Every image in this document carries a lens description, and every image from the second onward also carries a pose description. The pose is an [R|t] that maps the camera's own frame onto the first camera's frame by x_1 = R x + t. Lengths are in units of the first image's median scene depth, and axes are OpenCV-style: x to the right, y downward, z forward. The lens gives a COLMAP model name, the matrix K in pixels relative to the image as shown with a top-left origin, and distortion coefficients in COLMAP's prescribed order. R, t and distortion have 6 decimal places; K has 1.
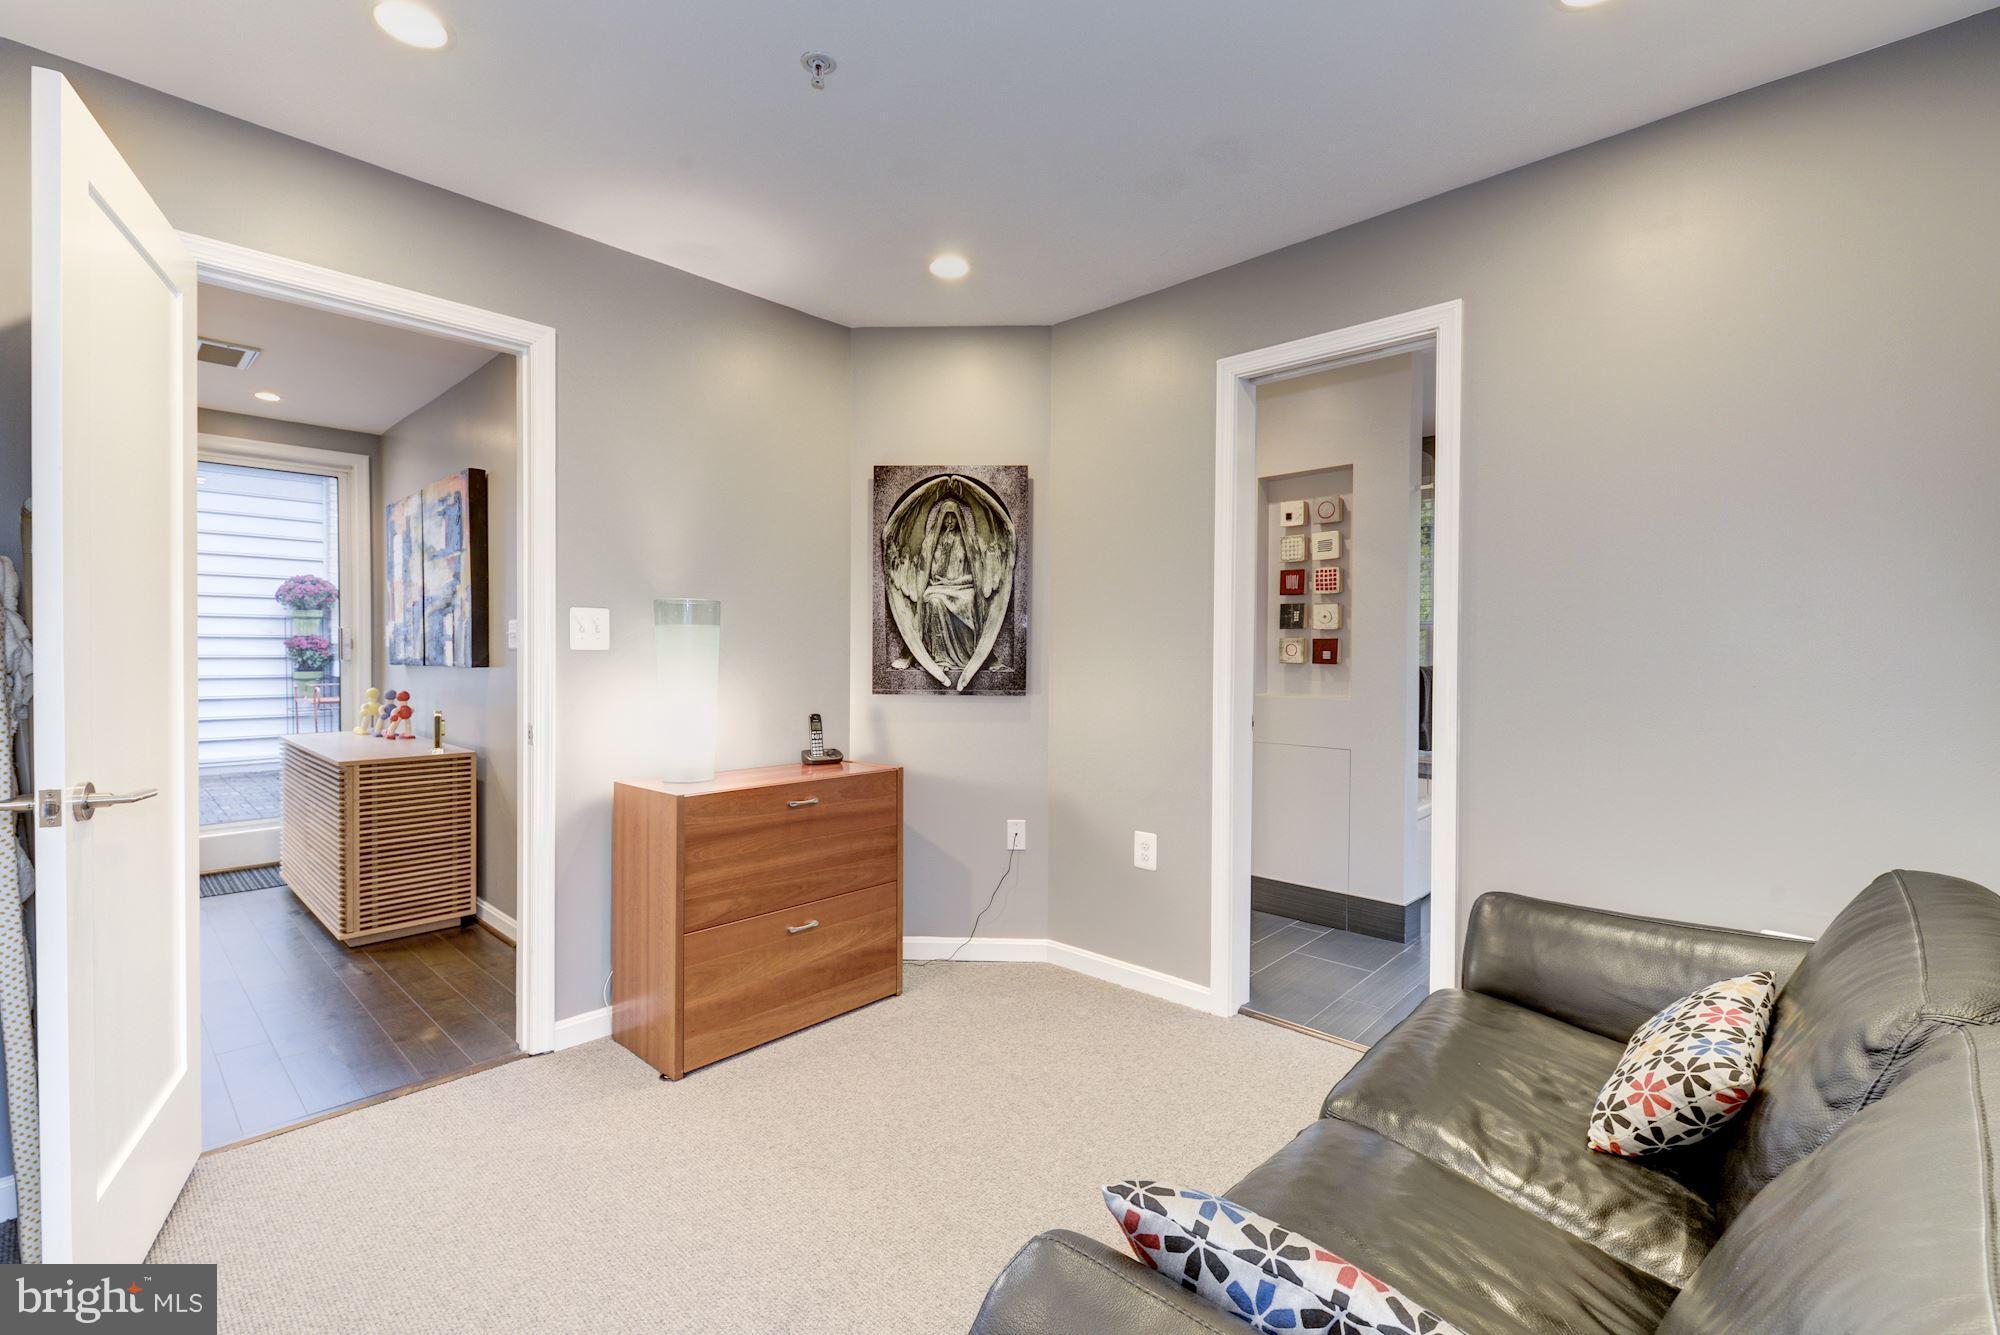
lens RADIAL K [[878.7, 0, 1003.6], [0, 878.7, 661.5], [0, 0, 1]] dist [0.000048, -0.001242]
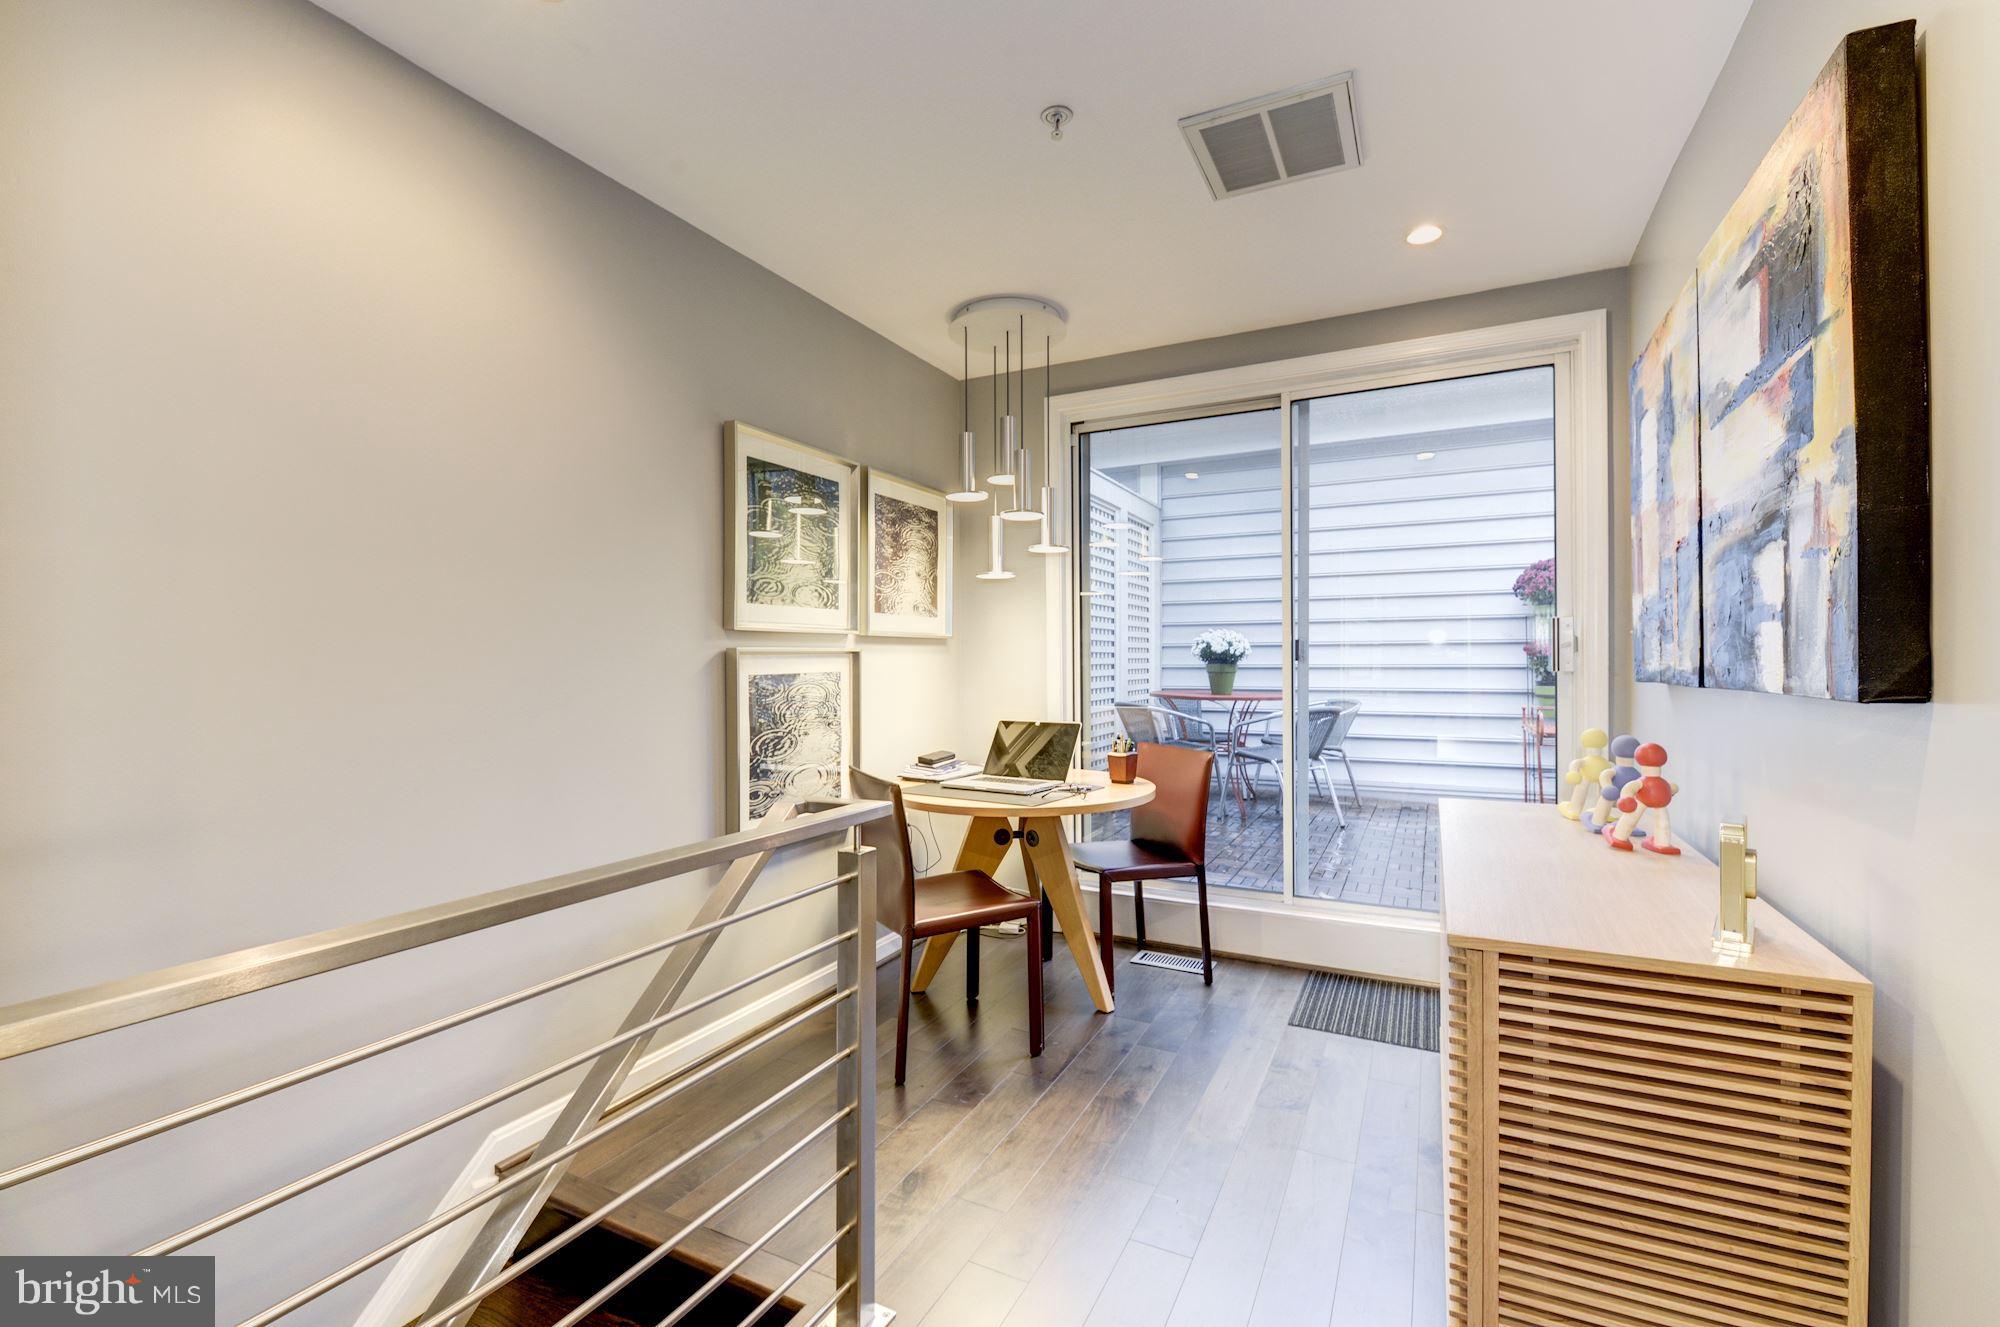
lens RADIAL K [[878.5, 0, 951.4], [0, 878.5, 663.1], [0, 0, 1]] dist [-0.000212, -0.003425]
pose [[0.254942, -0.002185, -0.966954, -0.359381], [-0.009006, 0.999949, -0.004634, -0.001847], [0.966914, 0.009890, 0.254909, 0.567074]]
